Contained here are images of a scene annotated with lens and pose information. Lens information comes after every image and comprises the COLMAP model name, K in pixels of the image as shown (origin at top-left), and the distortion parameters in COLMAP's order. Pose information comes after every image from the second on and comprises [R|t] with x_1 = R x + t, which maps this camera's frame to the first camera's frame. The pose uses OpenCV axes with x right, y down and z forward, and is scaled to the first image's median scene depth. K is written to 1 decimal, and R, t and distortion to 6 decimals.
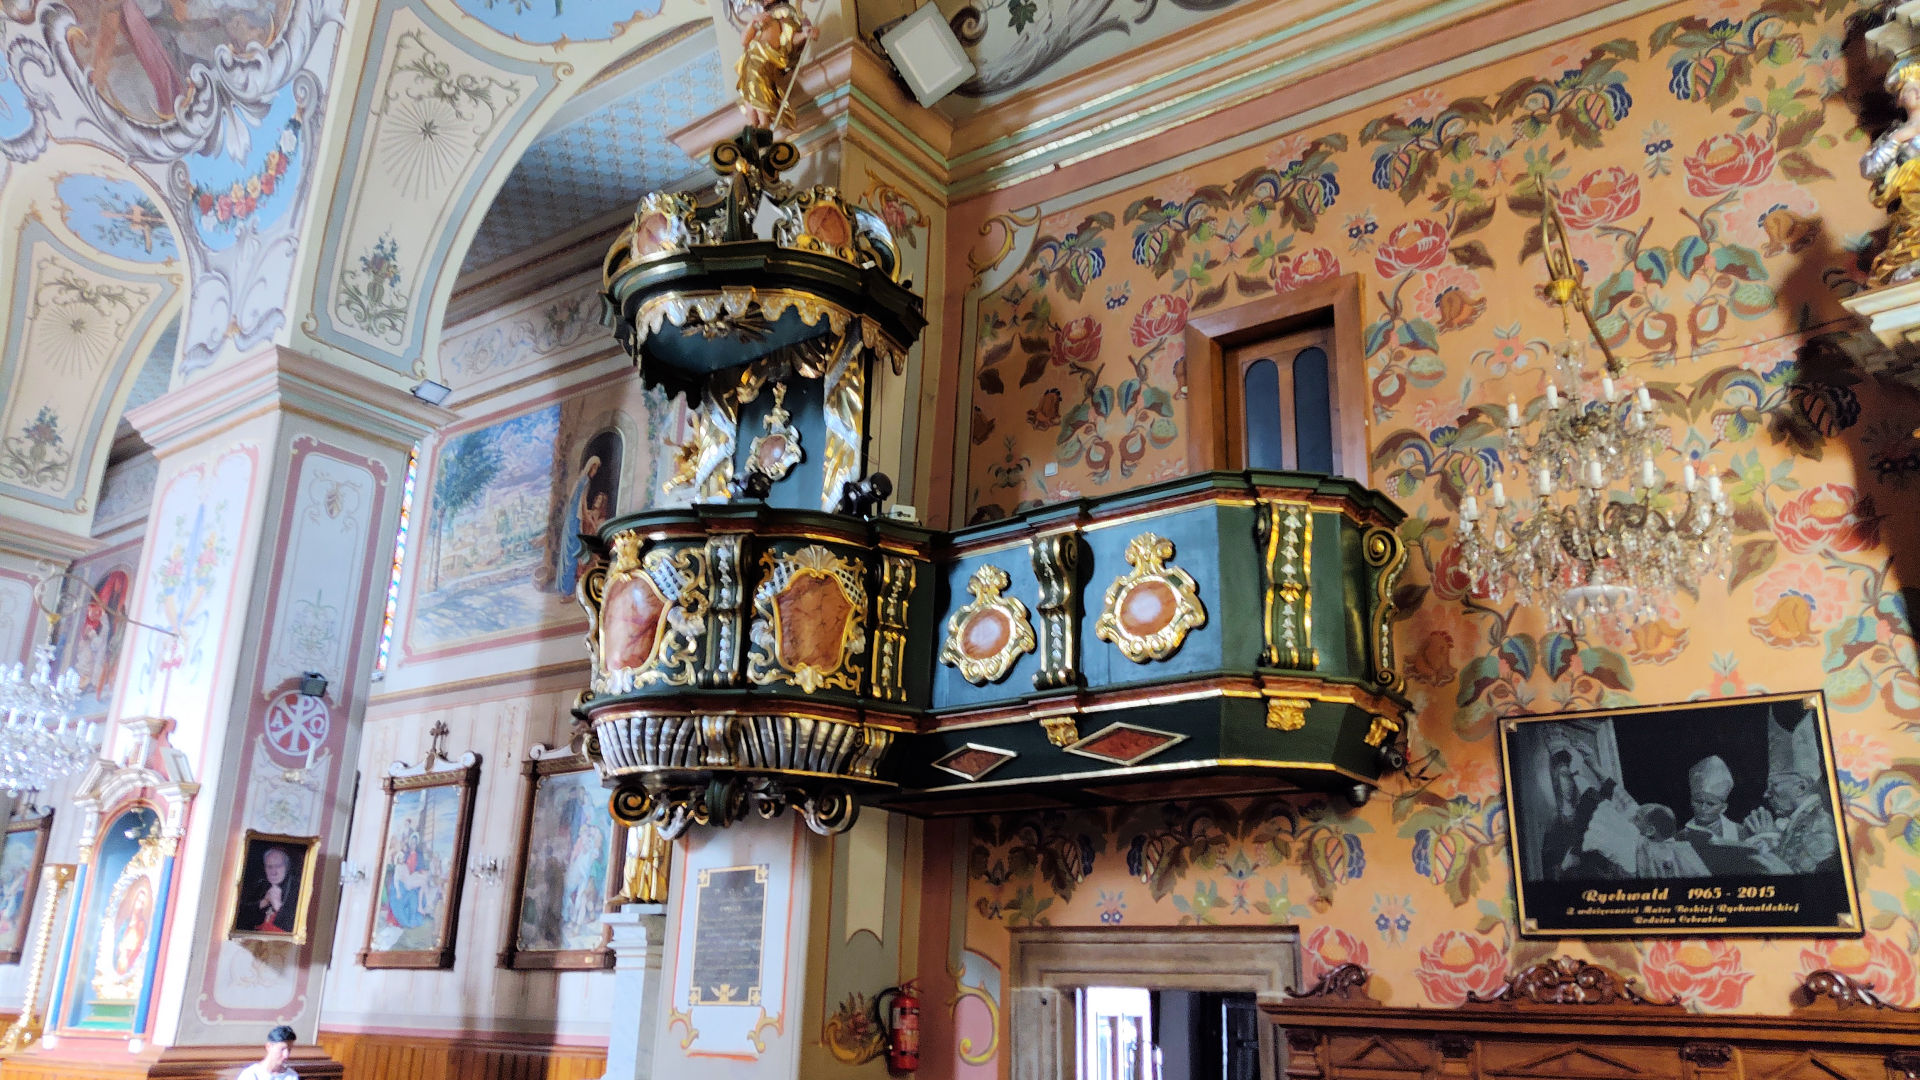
lens RADIAL K [[1398.9, 0, 953.1], [0, 1398.9, 552.1], [0, 0, 1]] dist [0.110191, -0.180528]
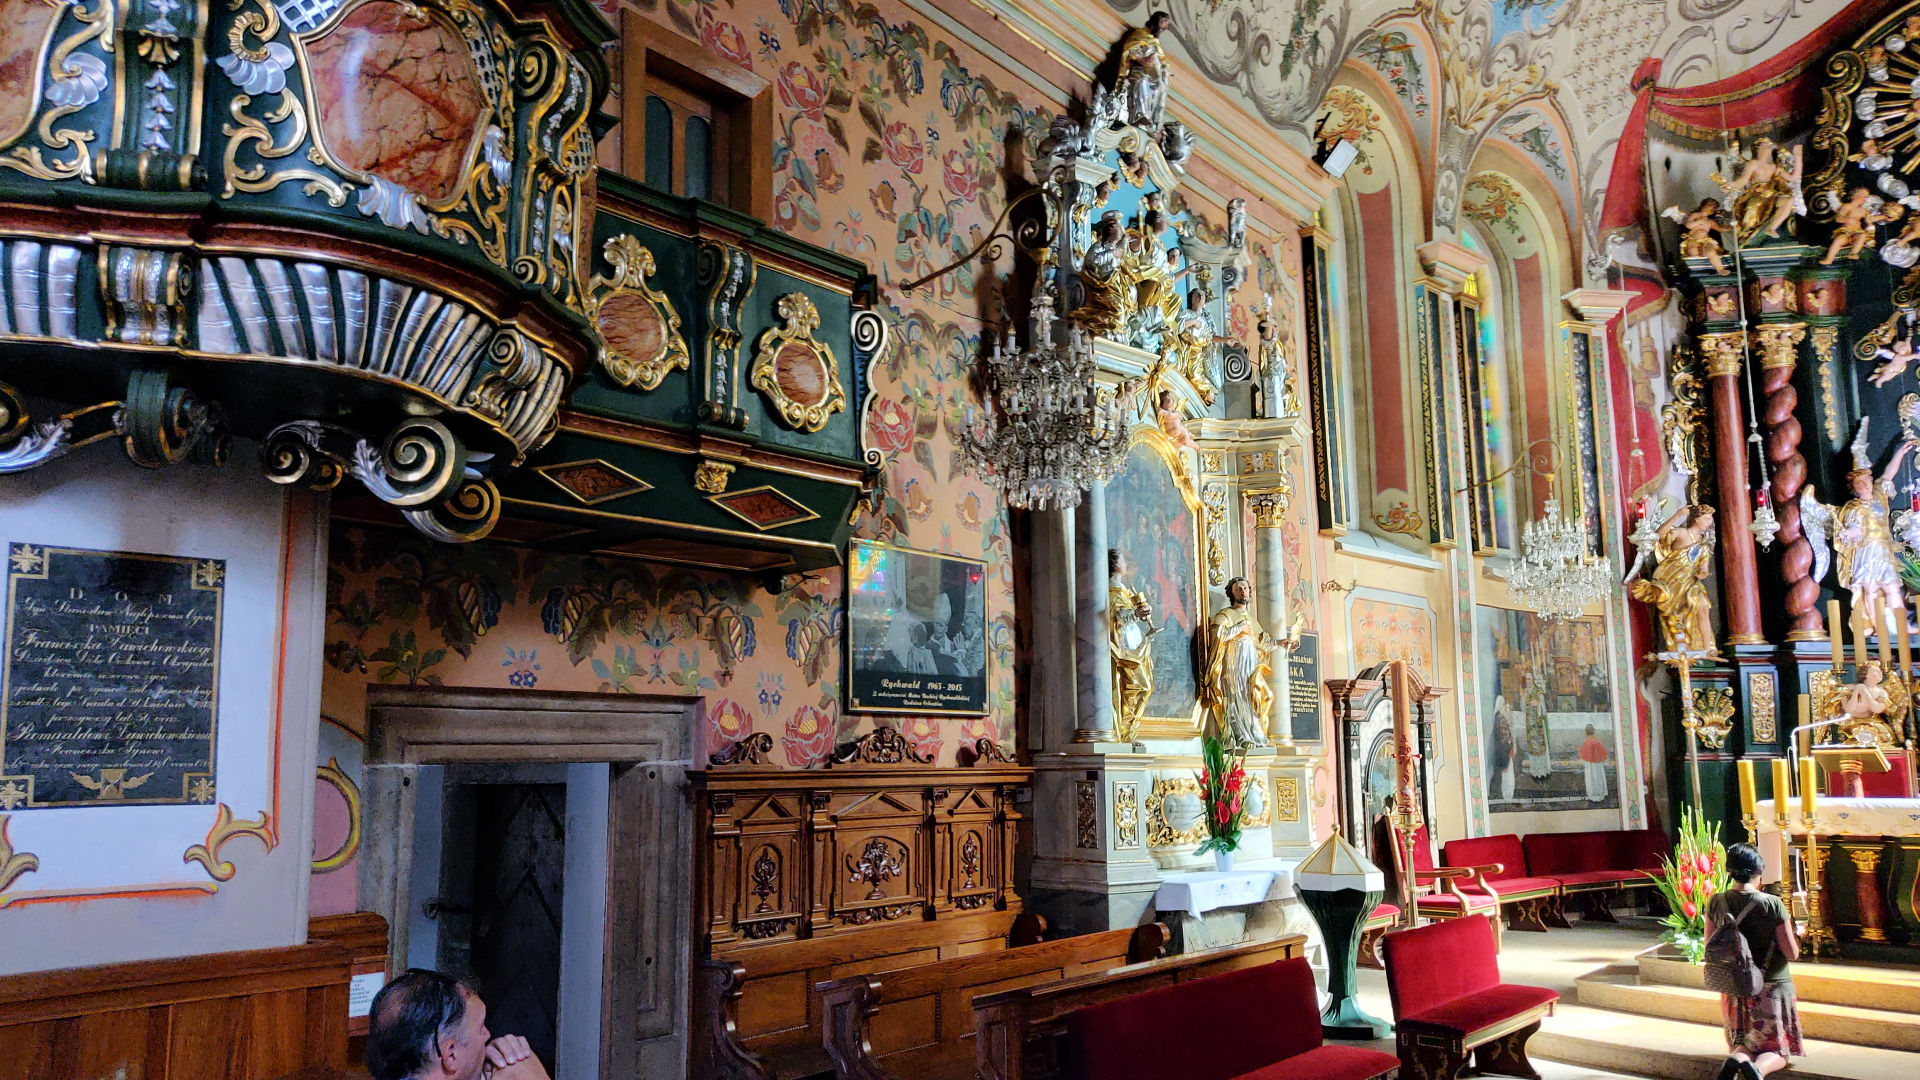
lens RADIAL K [[1448.6, 0, 960.0], [0, 1448.6, 540.0], [0, 0, 1]] dist [0.105623, -0.139518]
pose [[0.042394, 0.135694, 0.989843, -0.706458], [-0.287331, 0.950535, -0.118000, 0.201237], [-0.956893, -0.279410, 0.079286, 0.684363]]
